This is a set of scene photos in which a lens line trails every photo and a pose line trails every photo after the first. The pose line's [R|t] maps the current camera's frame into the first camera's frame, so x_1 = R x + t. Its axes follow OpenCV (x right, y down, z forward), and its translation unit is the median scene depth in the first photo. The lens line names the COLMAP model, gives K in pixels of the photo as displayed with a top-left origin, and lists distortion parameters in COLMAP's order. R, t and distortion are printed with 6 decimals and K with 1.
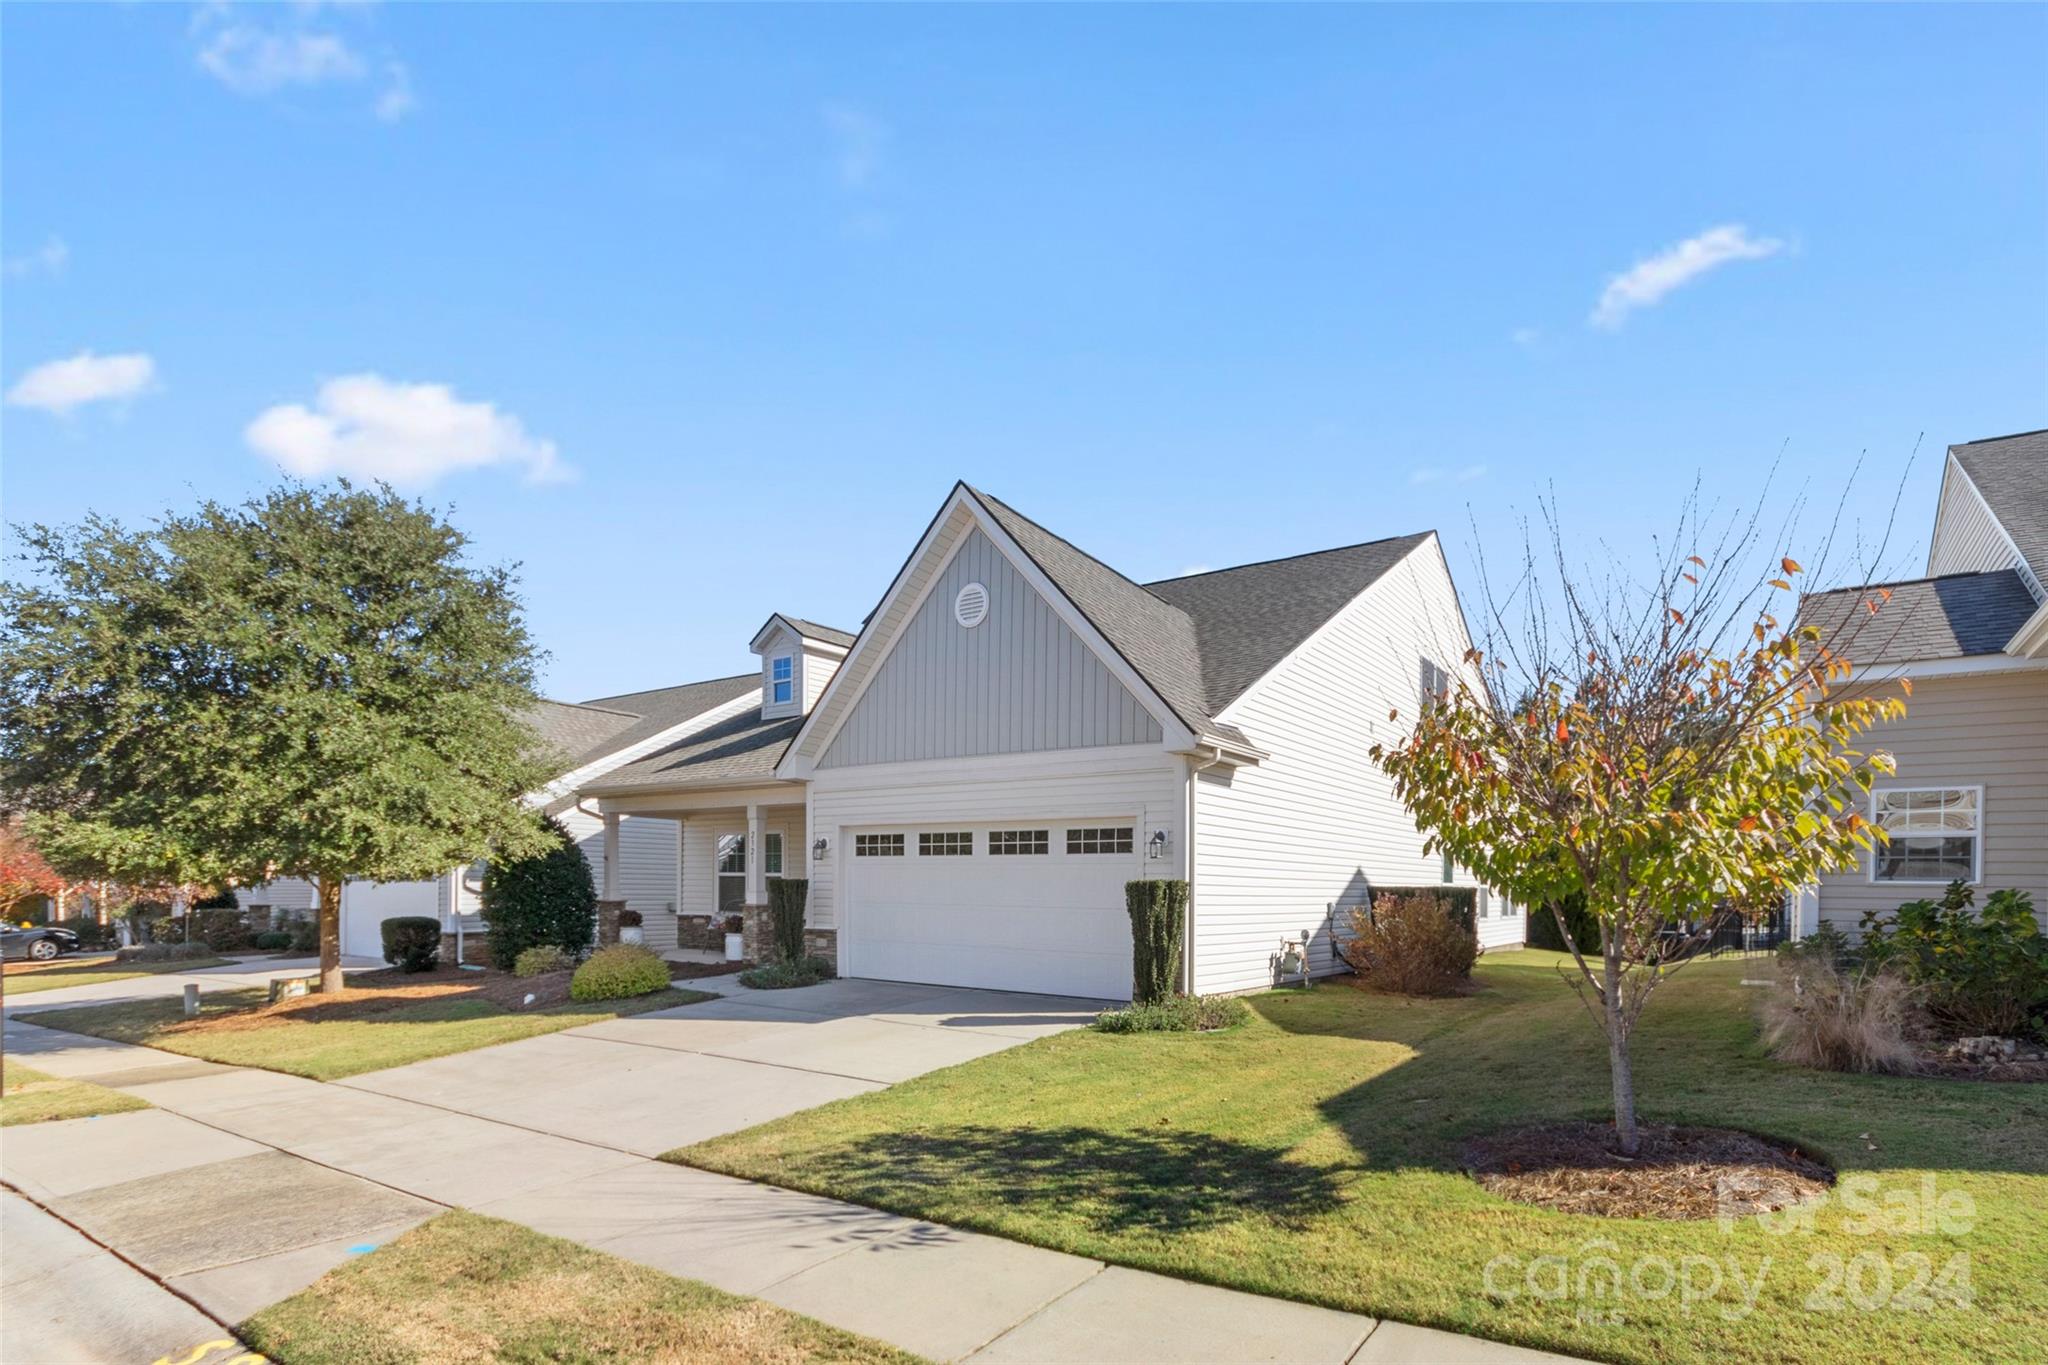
lens RADIAL K [[1082.7, 0, 1017.3], [0, 1082.7, 543.2], [0, 0, 1]] dist [0.001879, 0.000388]
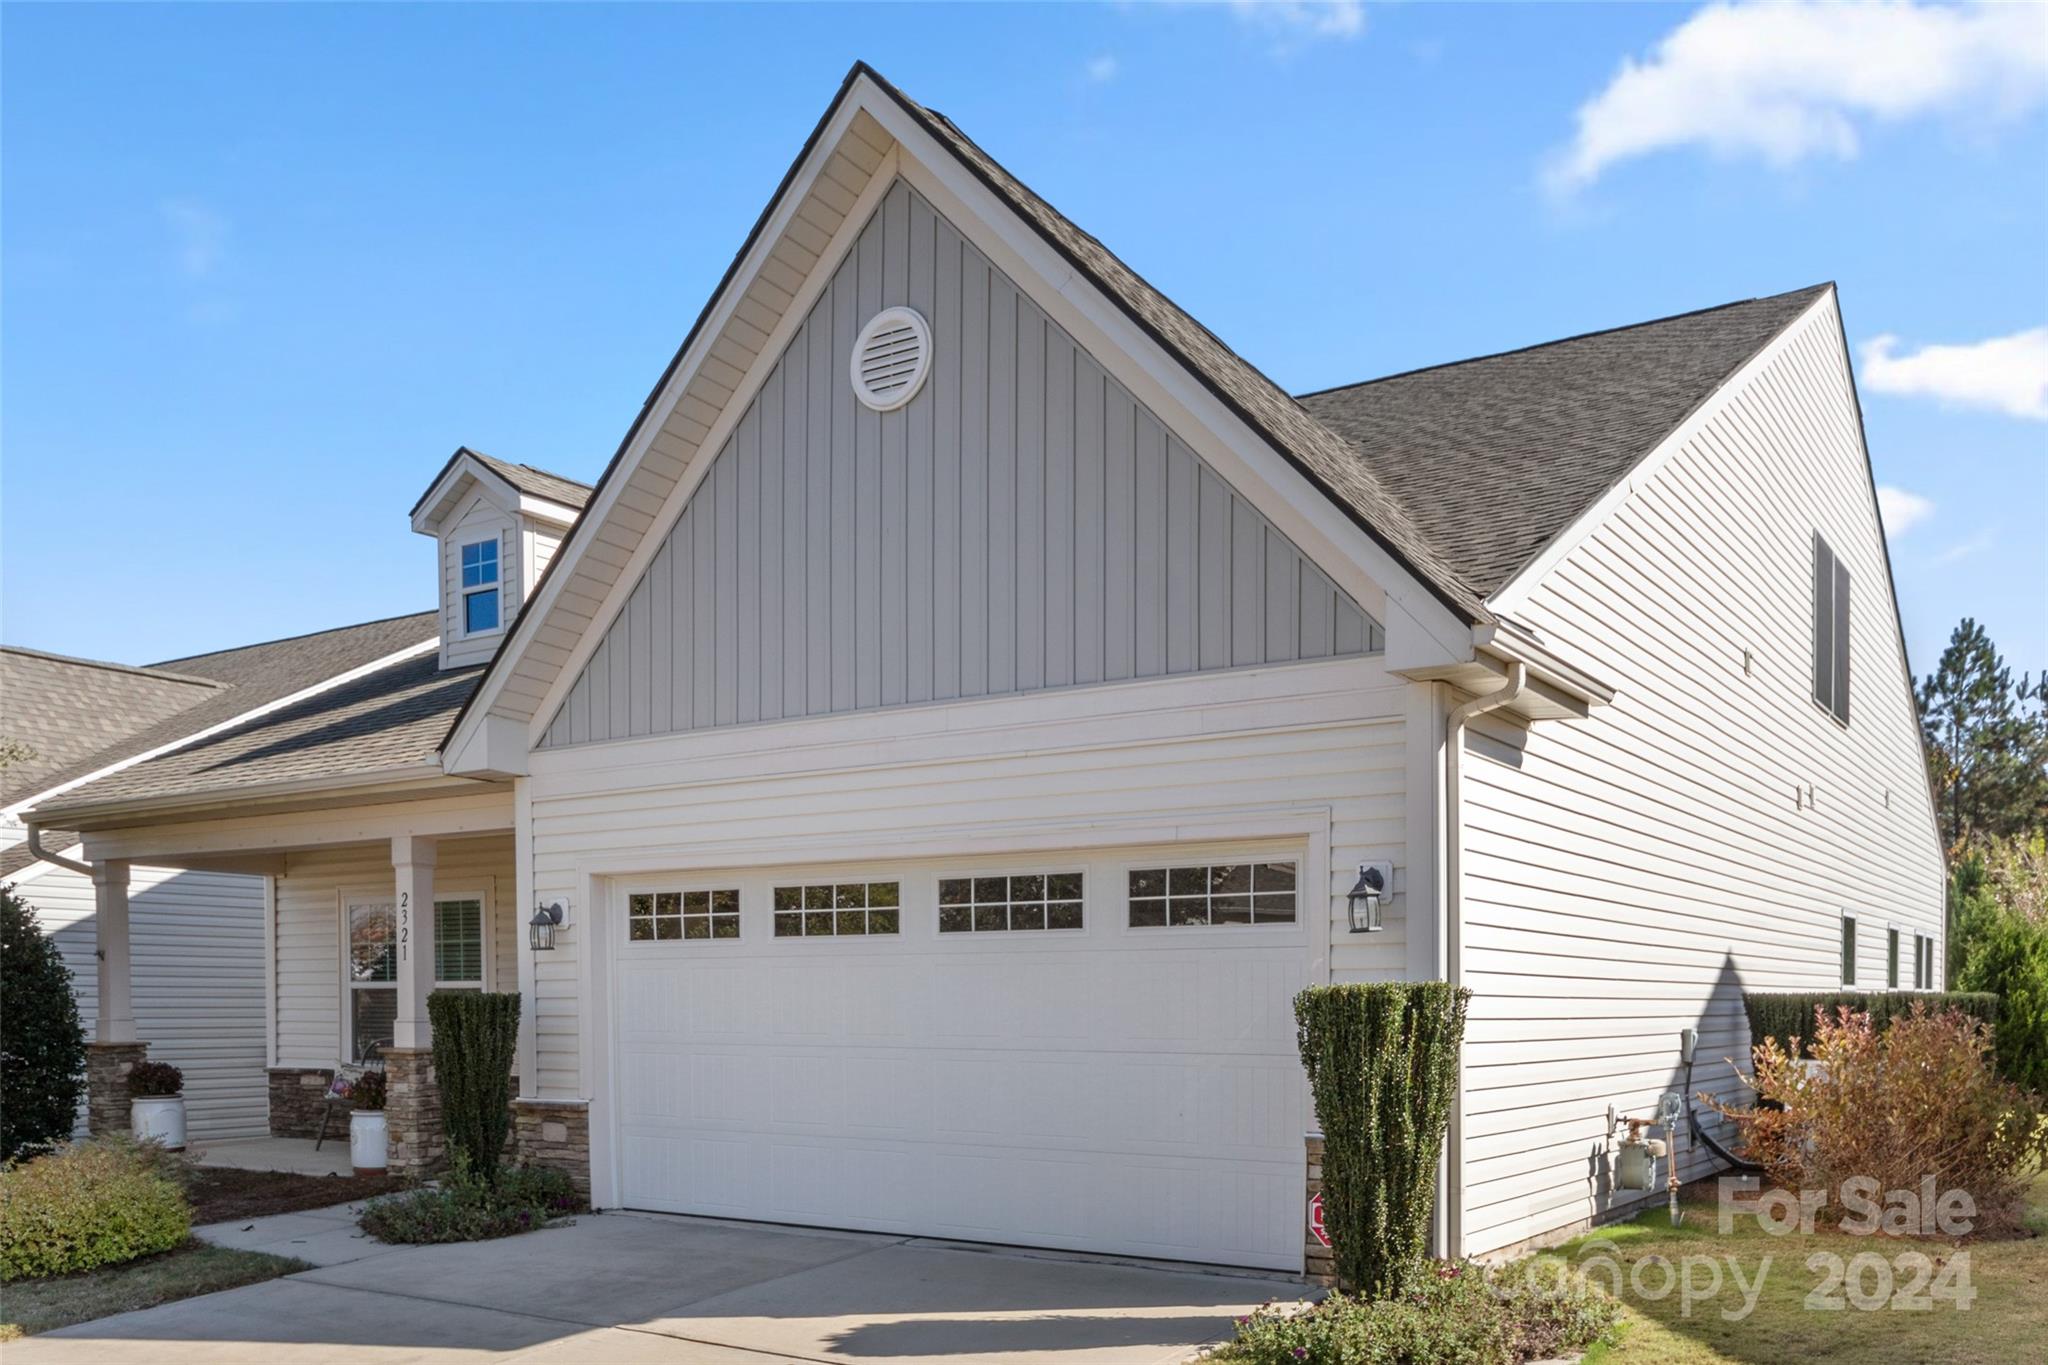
lens RADIAL K [[1795.3, 0, 1027.6], [0, 1795.3, 680.2], [0, 0, 1]] dist [0.002880, 0.005040]
pose [[0.998739, -0.003385, 0.050097, -0.024638], [-0.003201, 0.991404, 0.130796, 0.090340], [-0.050109, -0.130792, 0.990143, 0.291180]]
